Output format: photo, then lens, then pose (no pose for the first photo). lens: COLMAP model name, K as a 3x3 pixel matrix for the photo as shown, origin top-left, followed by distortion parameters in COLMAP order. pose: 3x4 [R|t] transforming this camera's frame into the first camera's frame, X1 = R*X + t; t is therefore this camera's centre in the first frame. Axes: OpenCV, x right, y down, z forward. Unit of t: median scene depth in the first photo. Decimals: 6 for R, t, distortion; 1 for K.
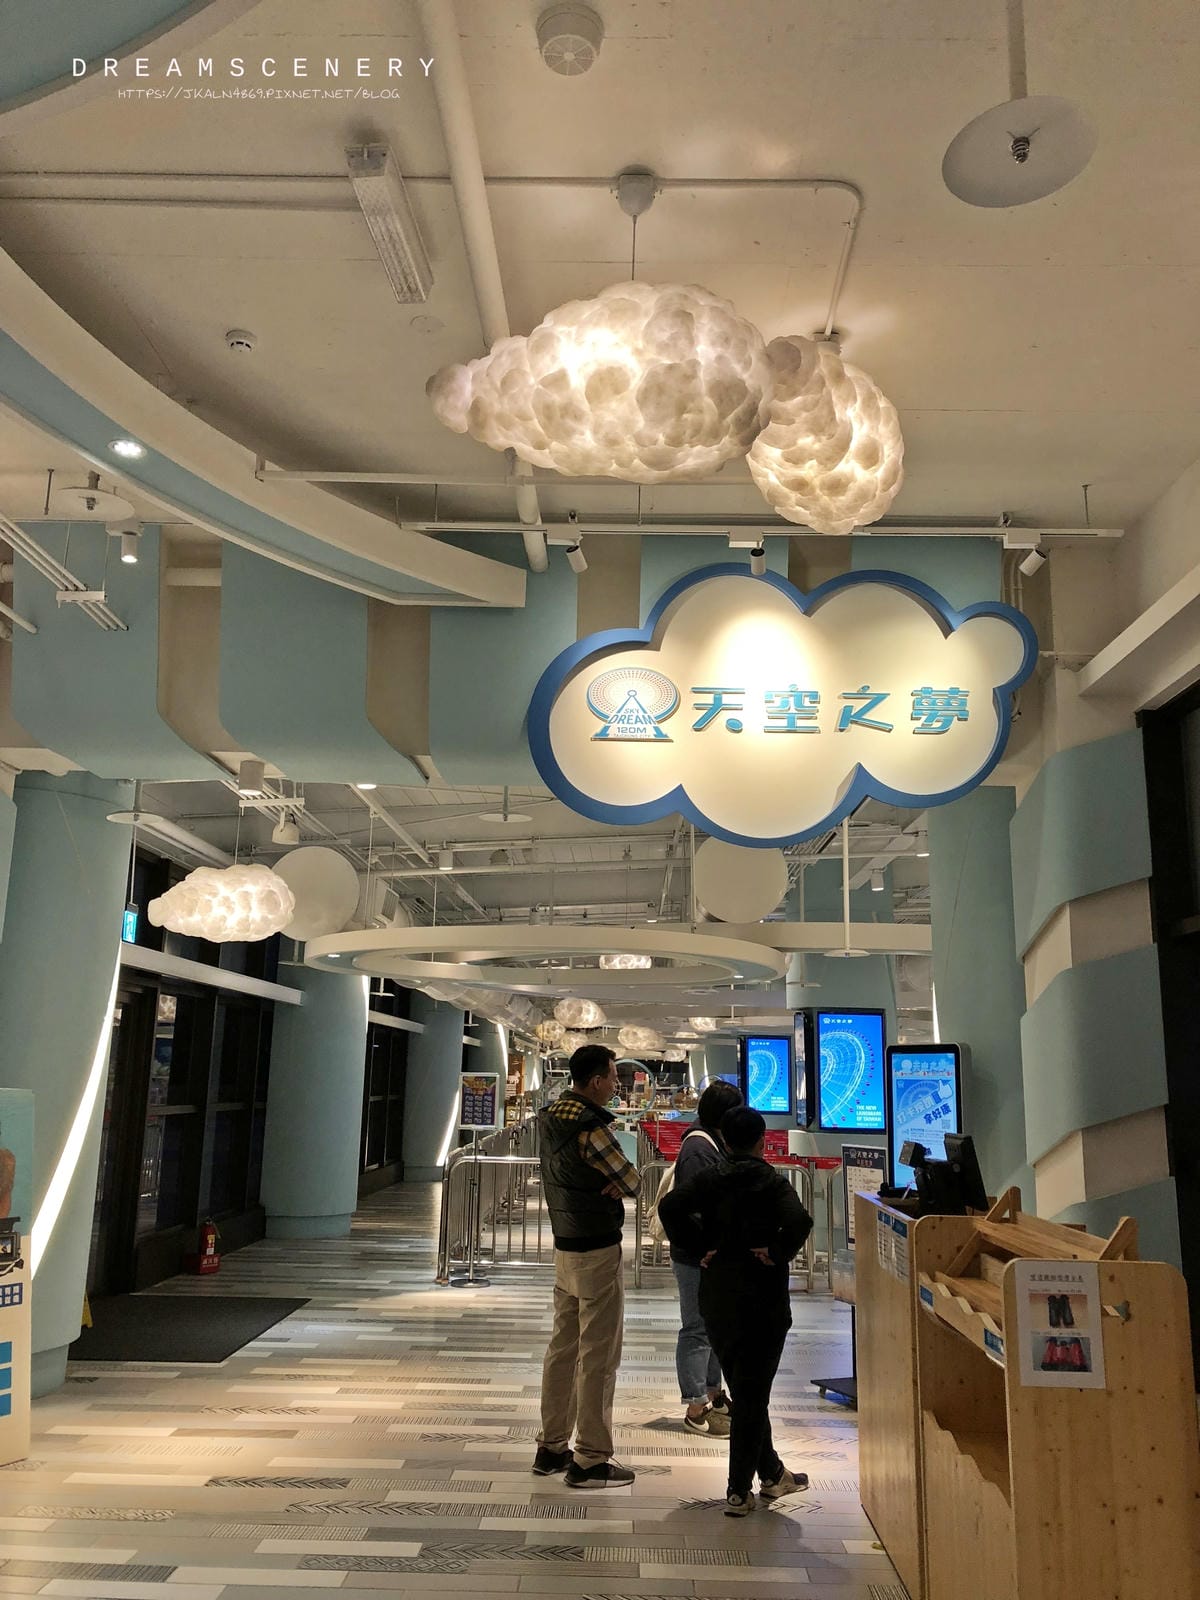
lens RADIAL K [[1241.6, 0, 600.0], [0, 1241.6, 800.0], [0, 0, 1]] dist [0.075442, -0.083363]
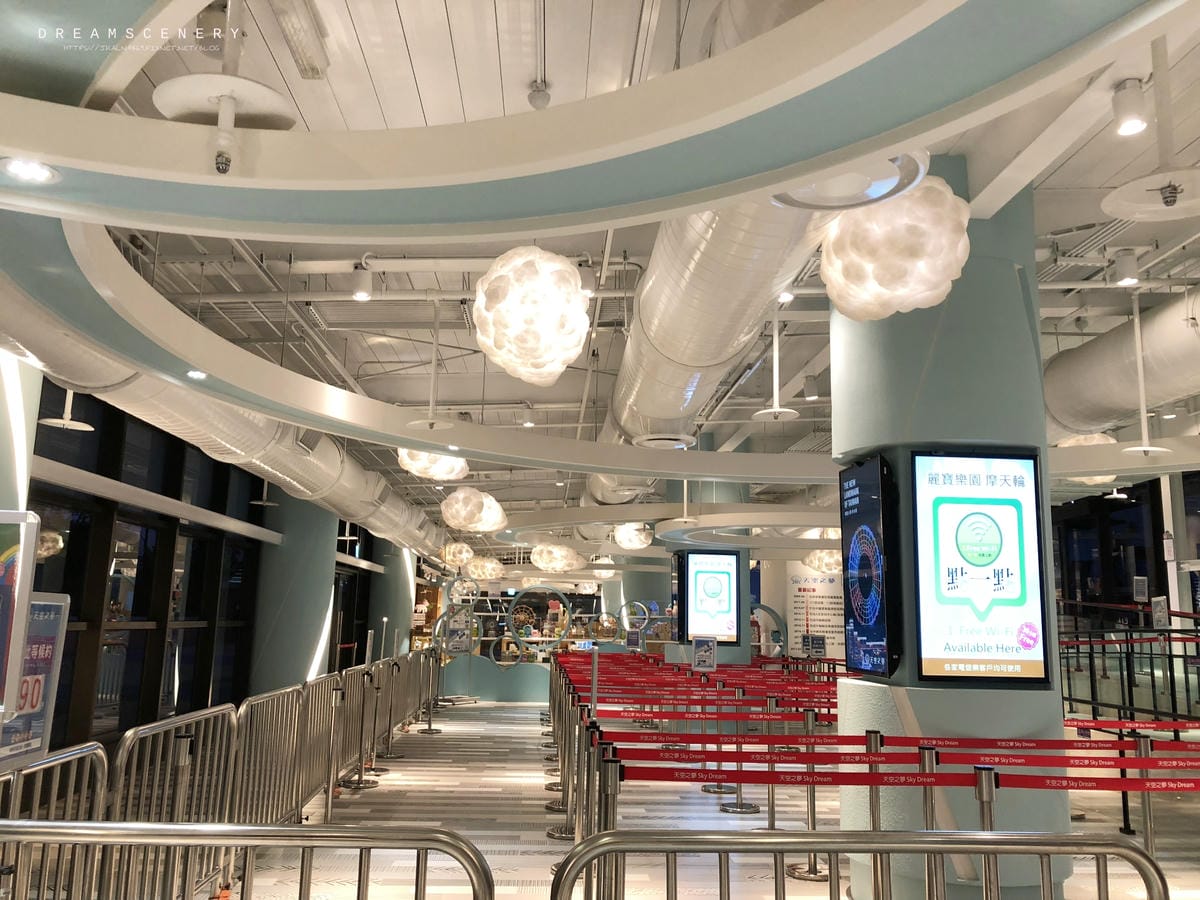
lens RADIAL K [[931.2, 0, 600.0], [0, 931.2, 450.0], [0, 0, 1]] dist [0.075442, -0.083363]
pose [[0.996657, 0.016212, 0.080075, 0.007901], [-0.019711, 0.998877, 0.043095, 0.071718], [-0.079286, -0.044530, 0.995857, 0.290478]]
